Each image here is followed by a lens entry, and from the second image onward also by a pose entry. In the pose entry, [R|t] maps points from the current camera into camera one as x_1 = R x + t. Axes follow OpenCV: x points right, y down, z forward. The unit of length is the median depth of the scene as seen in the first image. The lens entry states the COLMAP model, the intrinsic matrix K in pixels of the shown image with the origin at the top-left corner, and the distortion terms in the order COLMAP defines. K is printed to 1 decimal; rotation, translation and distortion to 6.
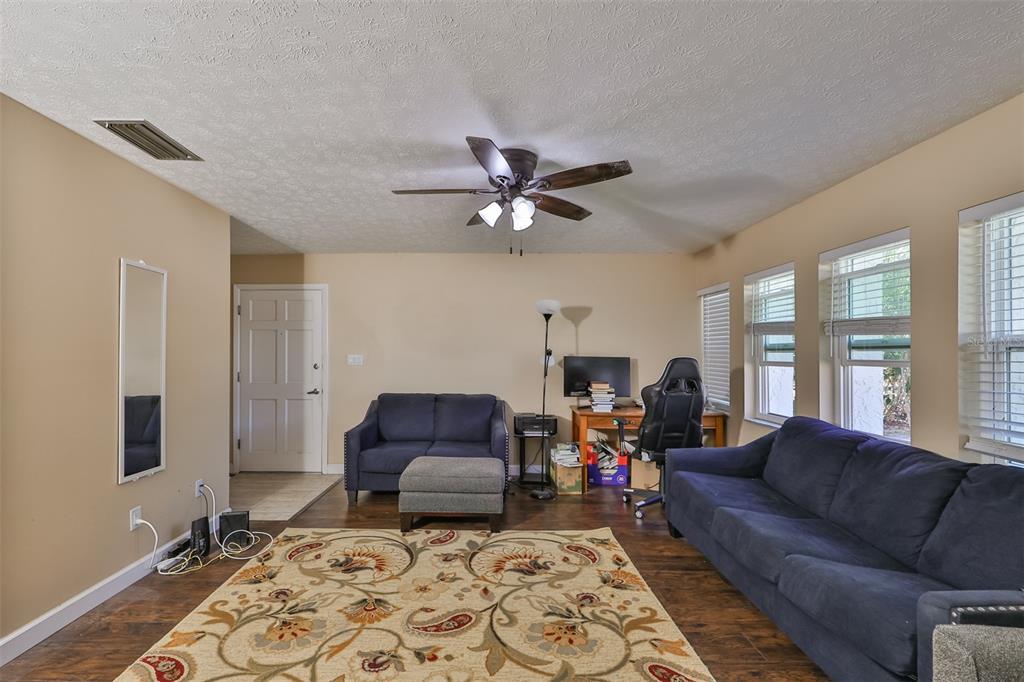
lens RADIAL K [[432.0, 0, 511.9], [0, 432.0, 350.0], [0, 0, 1]] dist [-0.003299, -0.000407]
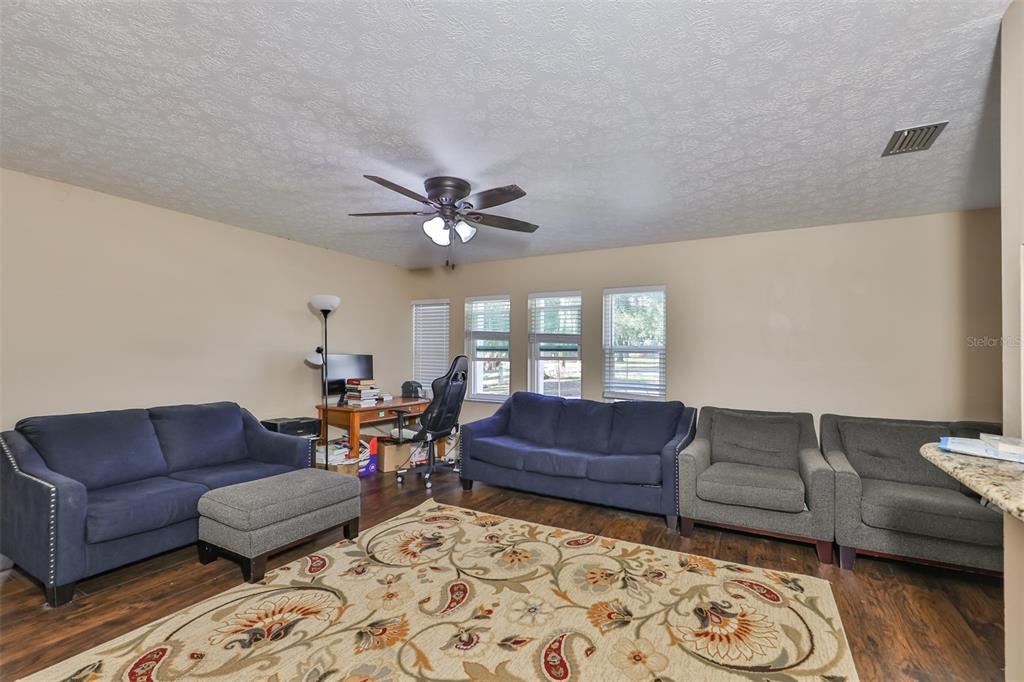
lens RADIAL K [[432.0, 0, 517.5], [0, 432.0, 344.6], [0, 0, 1]] dist [-0.003299, -0.000407]
pose [[0.477705, 0.019582, 0.878302, -0.826008], [-0.016489, 0.999775, -0.013322, -0.001423], [-0.878365, -0.008118, 0.477921, 0.257402]]
